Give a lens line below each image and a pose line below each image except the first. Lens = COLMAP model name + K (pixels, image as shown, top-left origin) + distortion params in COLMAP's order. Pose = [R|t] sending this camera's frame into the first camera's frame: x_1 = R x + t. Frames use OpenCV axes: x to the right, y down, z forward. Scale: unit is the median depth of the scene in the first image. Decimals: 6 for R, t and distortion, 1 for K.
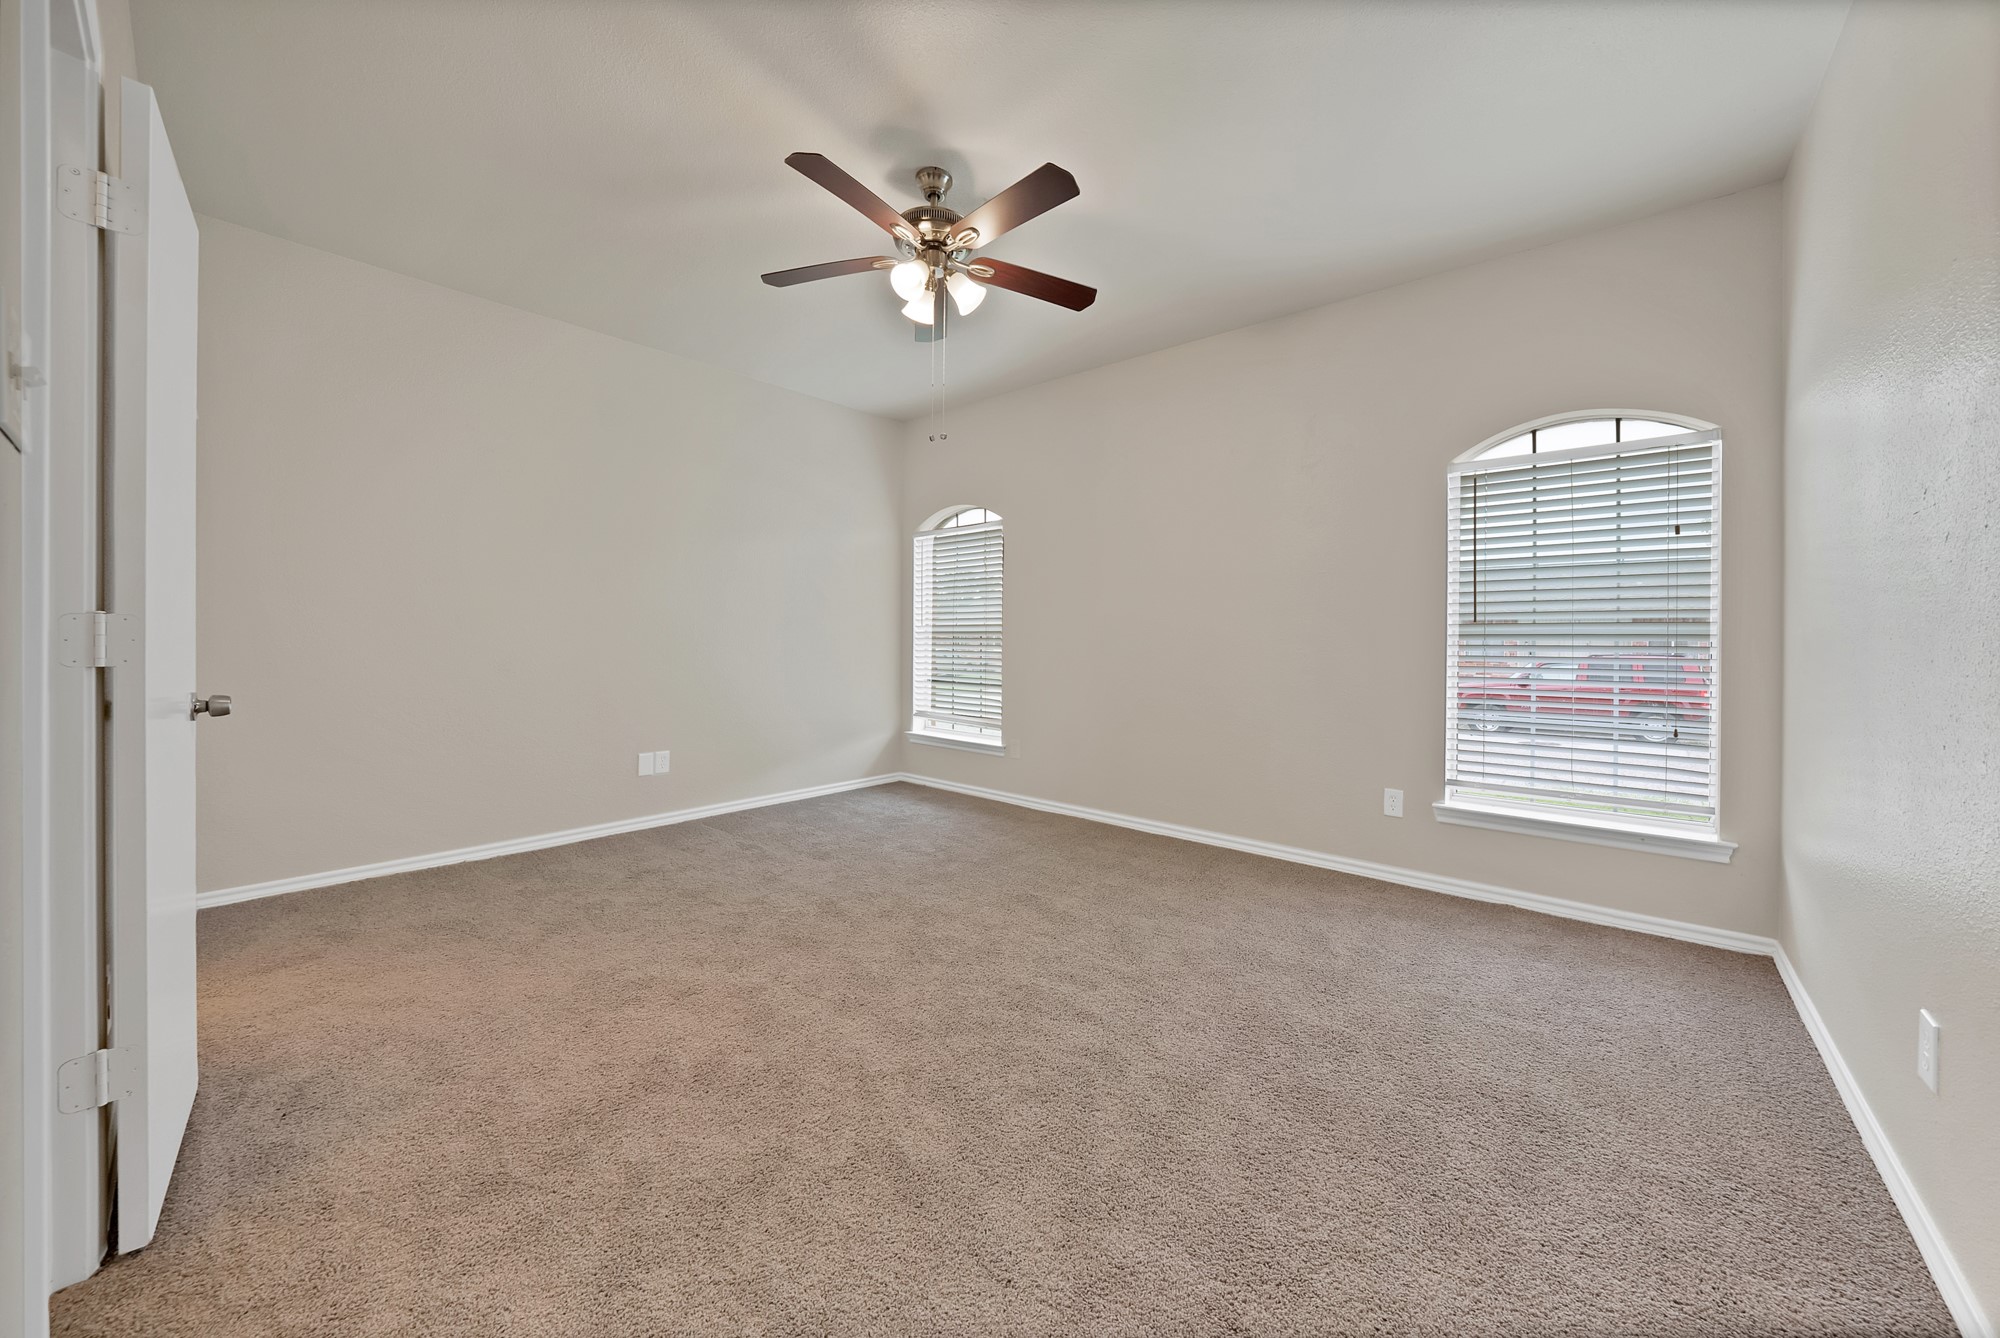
lens RADIAL K [[727.2, 0, 997.0], [0, 727.2, 649.2], [0, 0, 1]] dist [-0.012705, -0.000107]
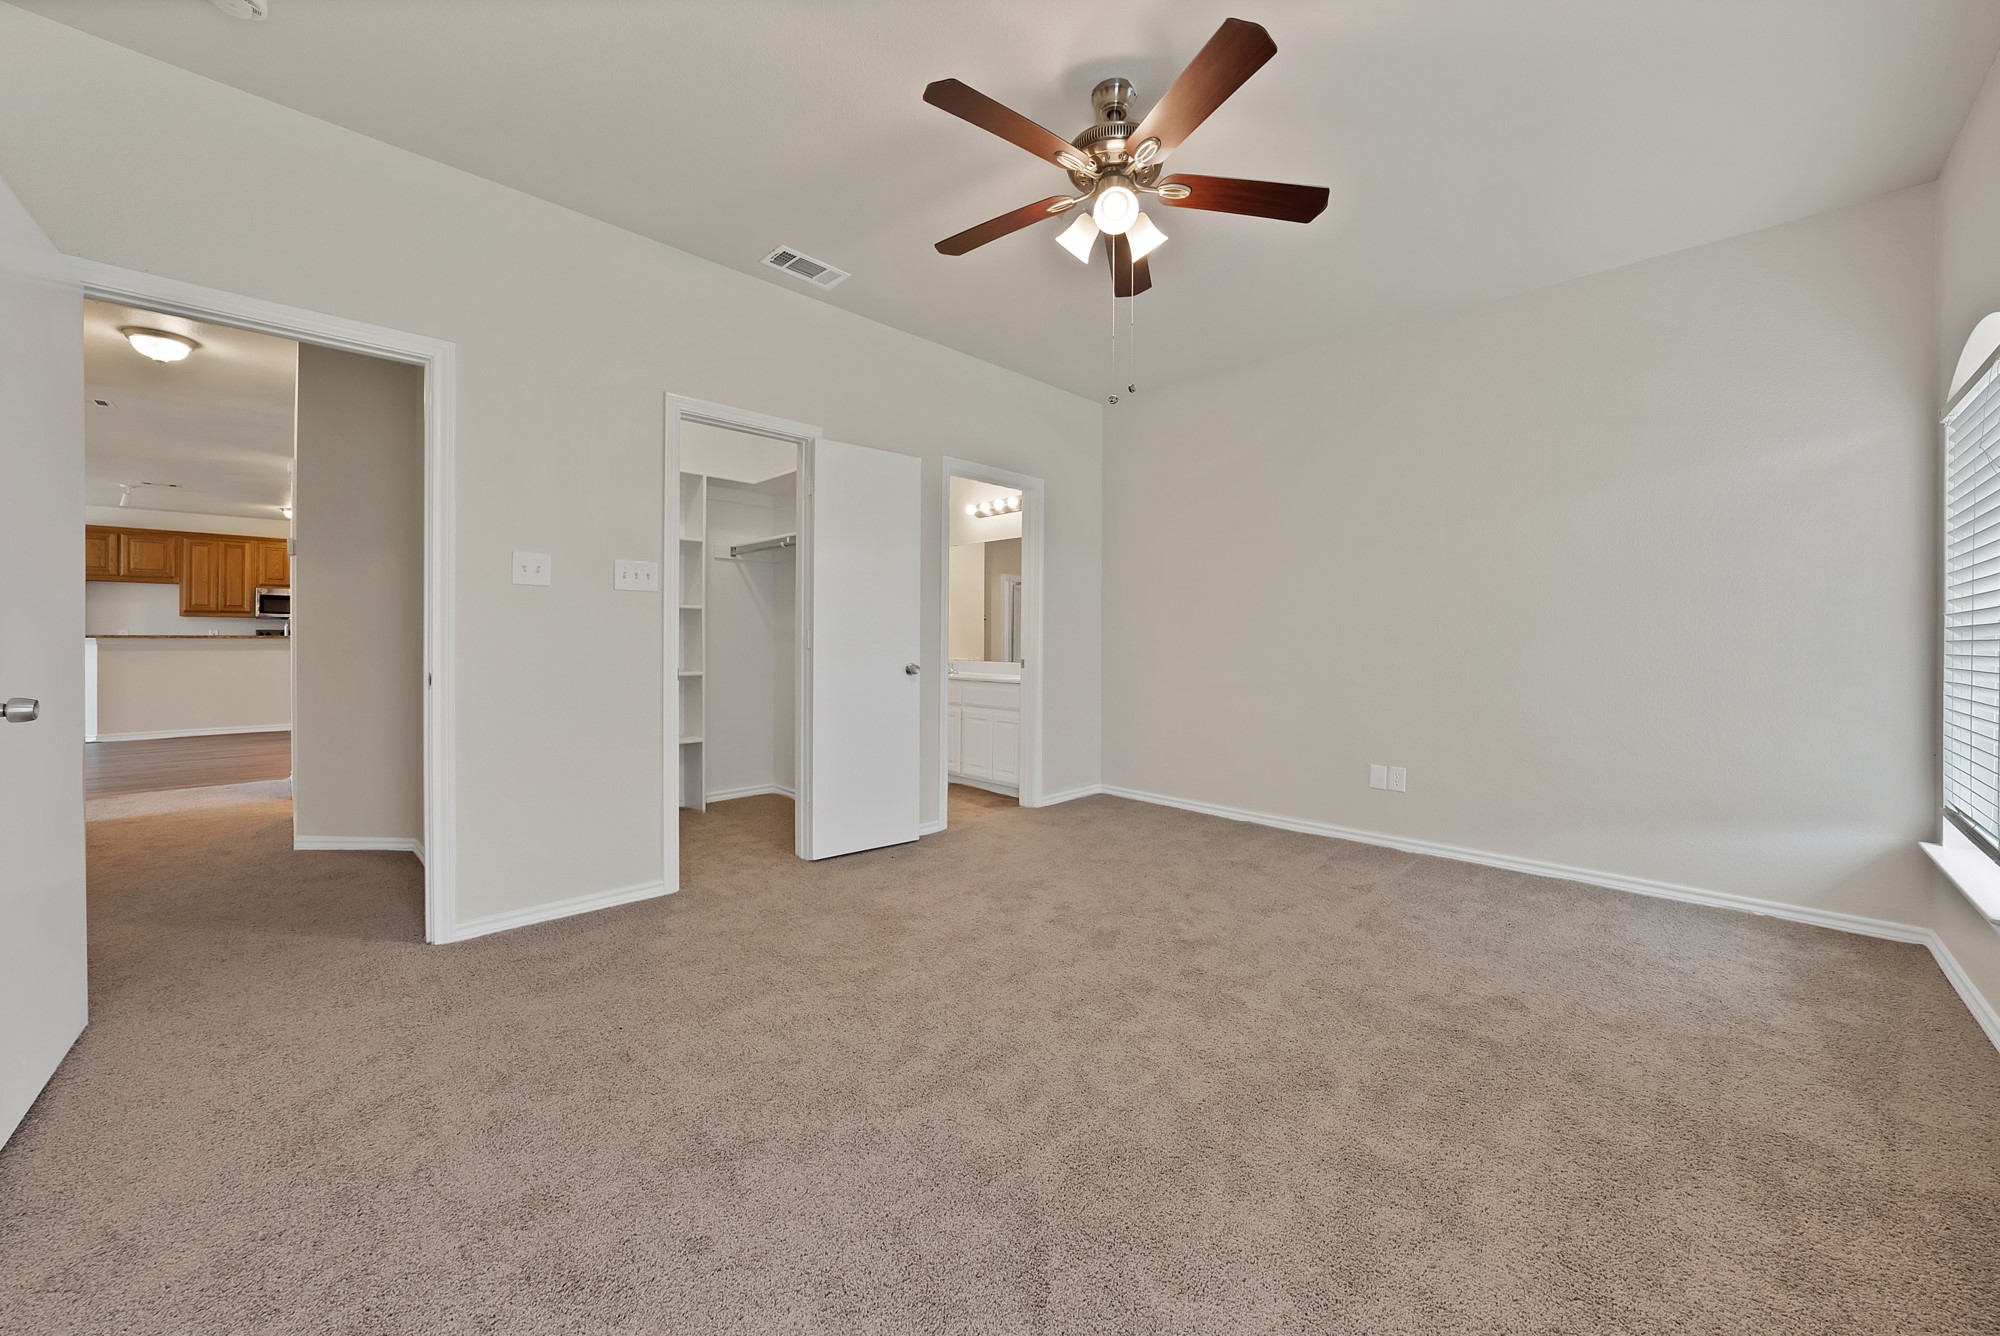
lens RADIAL K [[727.2, 0, 997.0], [0, 727.2, 648.2], [0, 0, 1]] dist [-0.012705, -0.000107]
pose [[-0.063423, 0.004141, -0.997978, 0.670491], [-0.015422, 0.999868, 0.005129, -0.003520], [0.997868, 0.015716, -0.063351, 0.812336]]
